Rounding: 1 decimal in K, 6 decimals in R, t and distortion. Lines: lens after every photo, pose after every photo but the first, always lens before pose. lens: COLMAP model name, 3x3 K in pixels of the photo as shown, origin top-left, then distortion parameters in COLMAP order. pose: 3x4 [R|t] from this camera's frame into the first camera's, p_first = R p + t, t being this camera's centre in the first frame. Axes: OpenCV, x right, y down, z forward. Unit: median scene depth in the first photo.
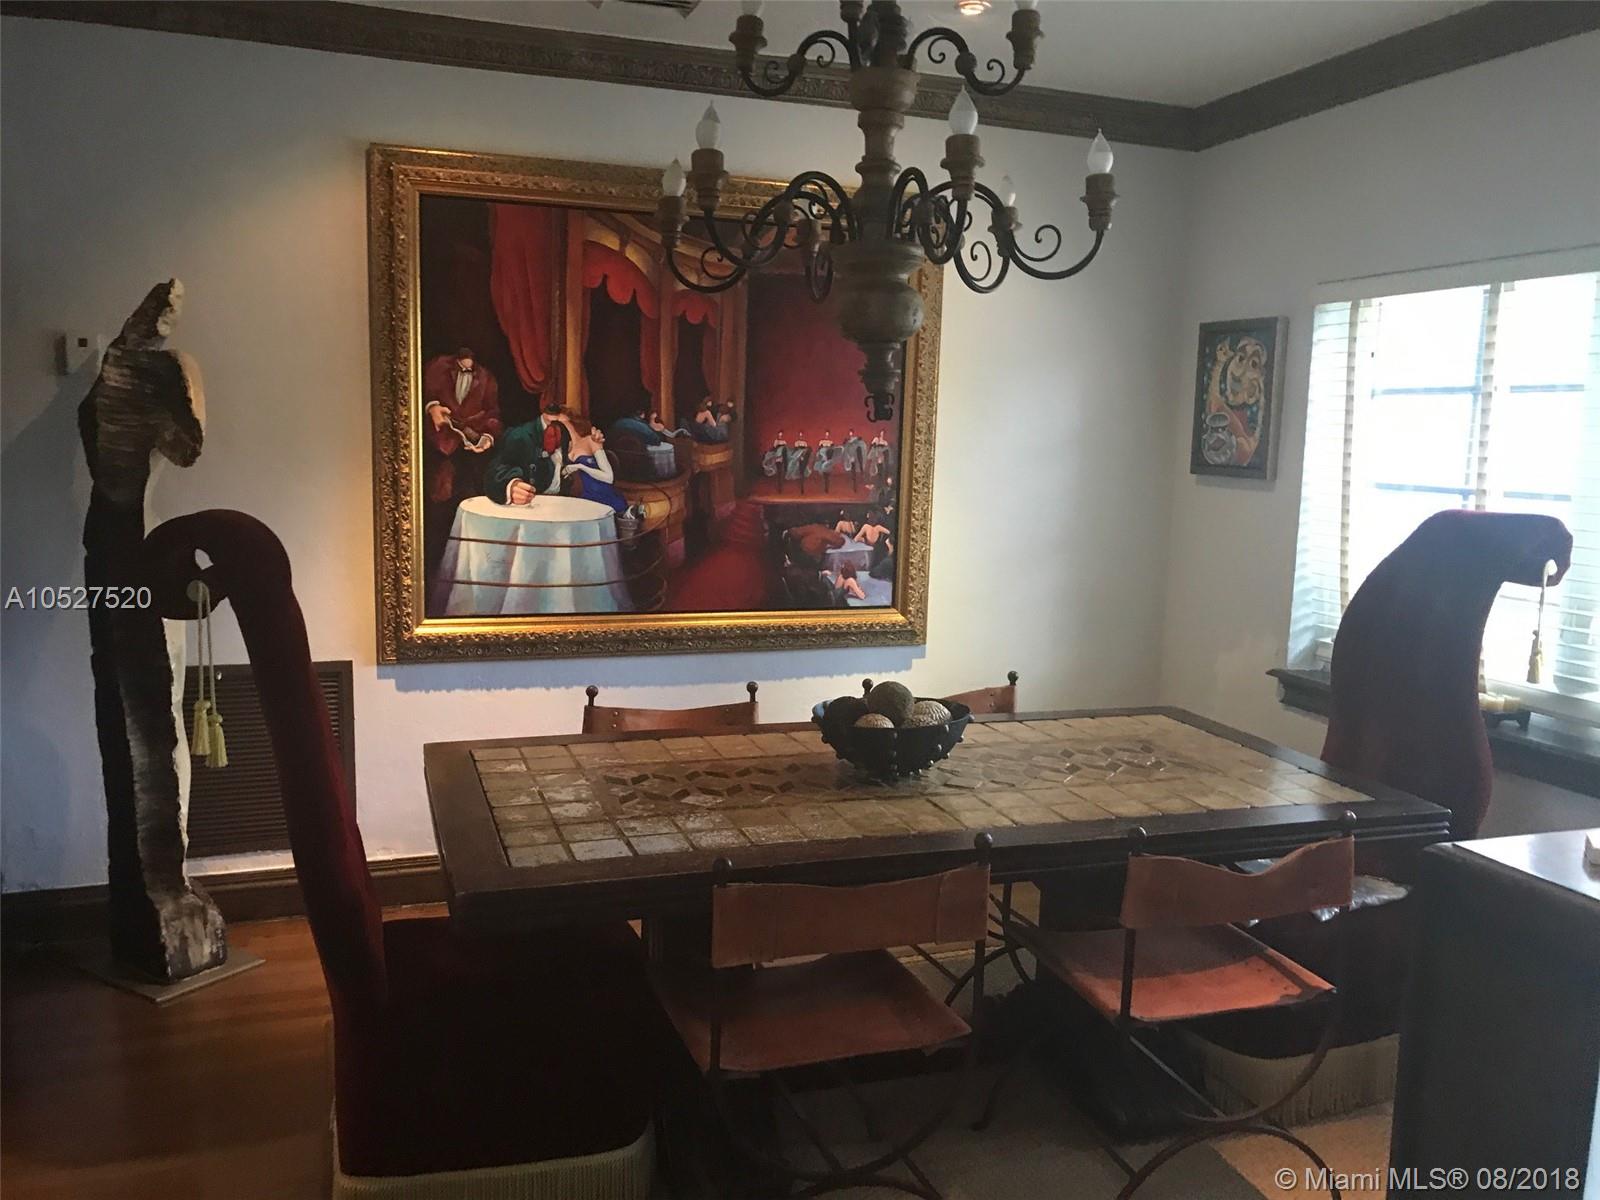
lens RADIAL K [[1294.5, 0, 800.0], [0, 1294.5, 600.0], [0, 0, 1]] dist [0.073911, 0.000410]
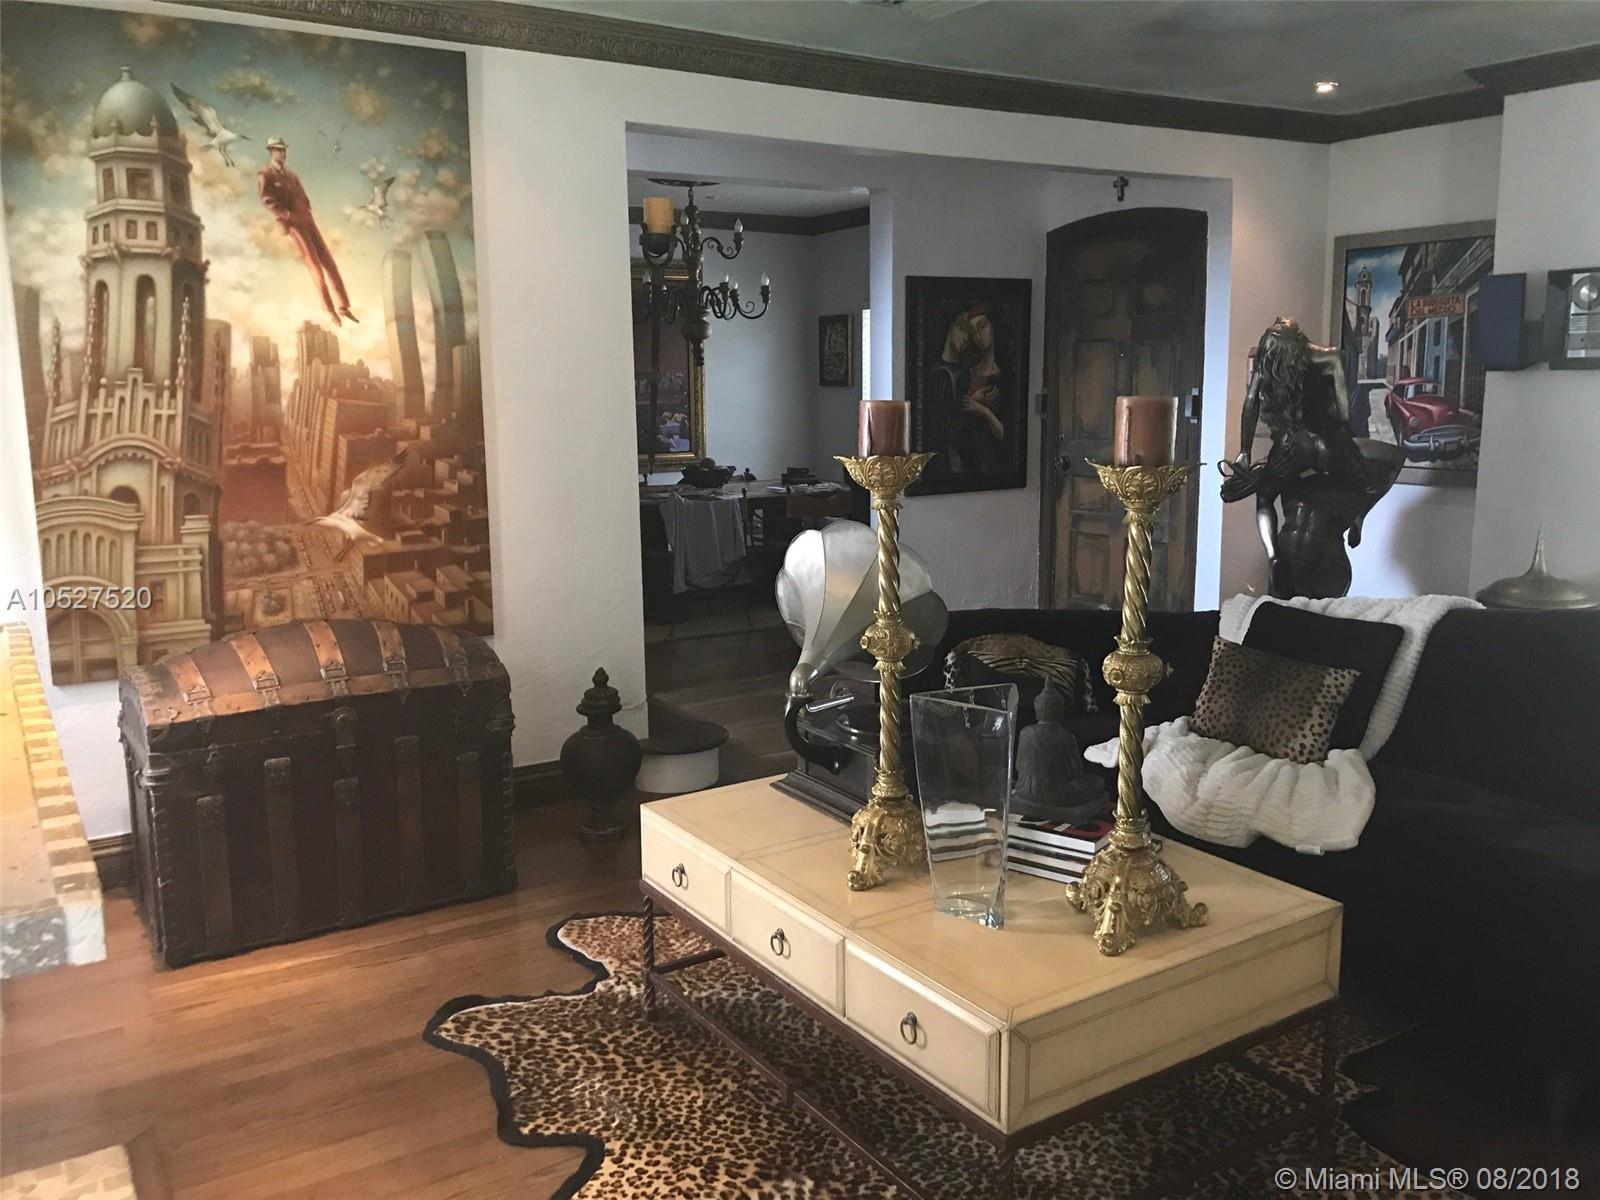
lens RADIAL K [[1324.9, 0, 800.0], [0, 1324.9, 600.0], [0, 0, 1]] dist [-0.001319, -0.000994]
pose [[0.973823, -0.074661, 0.214697, -0.251818], [0.066414, 0.996760, 0.045383, 0.169987], [-0.217389, -0.029936, 0.975626, -1.259835]]
